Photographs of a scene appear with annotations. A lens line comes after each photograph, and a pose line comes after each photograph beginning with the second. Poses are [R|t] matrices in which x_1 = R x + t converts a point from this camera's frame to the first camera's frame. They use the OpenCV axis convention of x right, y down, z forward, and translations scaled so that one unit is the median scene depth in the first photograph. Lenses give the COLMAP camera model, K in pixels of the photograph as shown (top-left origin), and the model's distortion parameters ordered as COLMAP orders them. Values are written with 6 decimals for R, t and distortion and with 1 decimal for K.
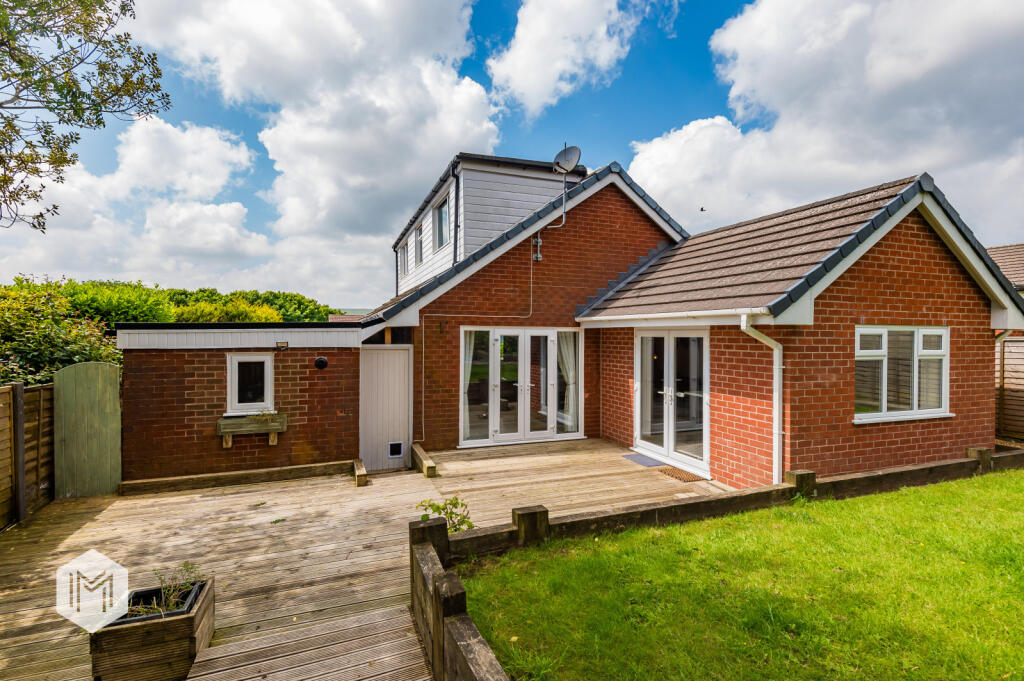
lens RADIAL K [[452.9, 0, 504.7], [0, 452.9, 340.0], [0, 0, 1]] dist [0.019547, -0.000204]
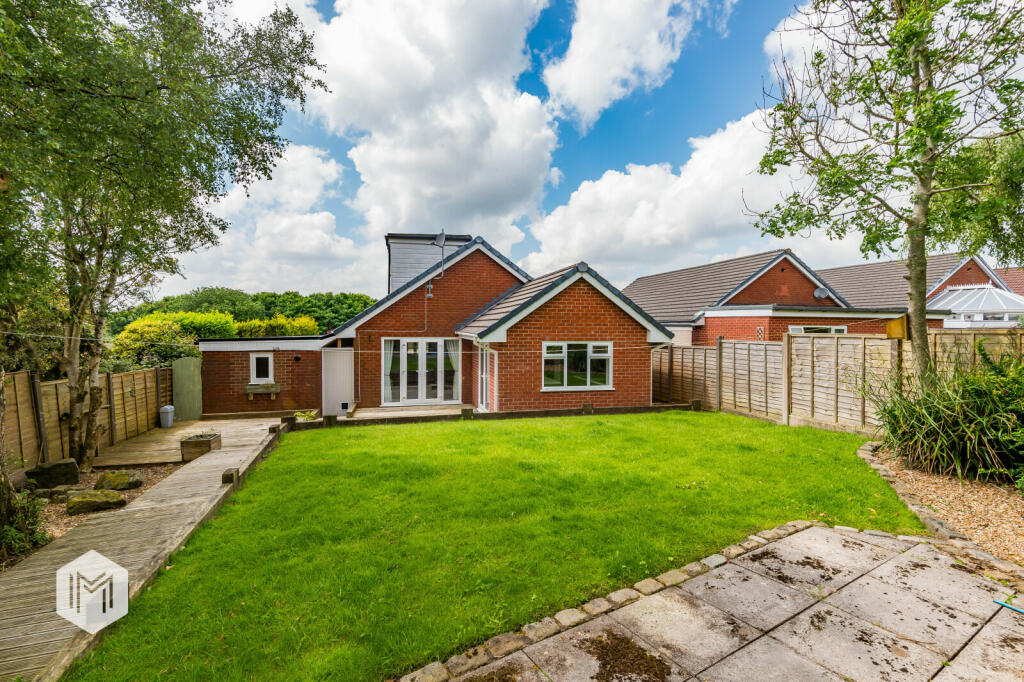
lens RADIAL K [[418.7, 0, 512.0], [0, 418.7, 341.0], [0, 0, 1]] dist [0.009629, 0.000019]
pose [[0.993240, 0.002766, -0.116048, 0.621614], [-0.000373, 0.999787, 0.020638, -0.051863], [0.116080, -0.020455, 0.993029, -0.576543]]
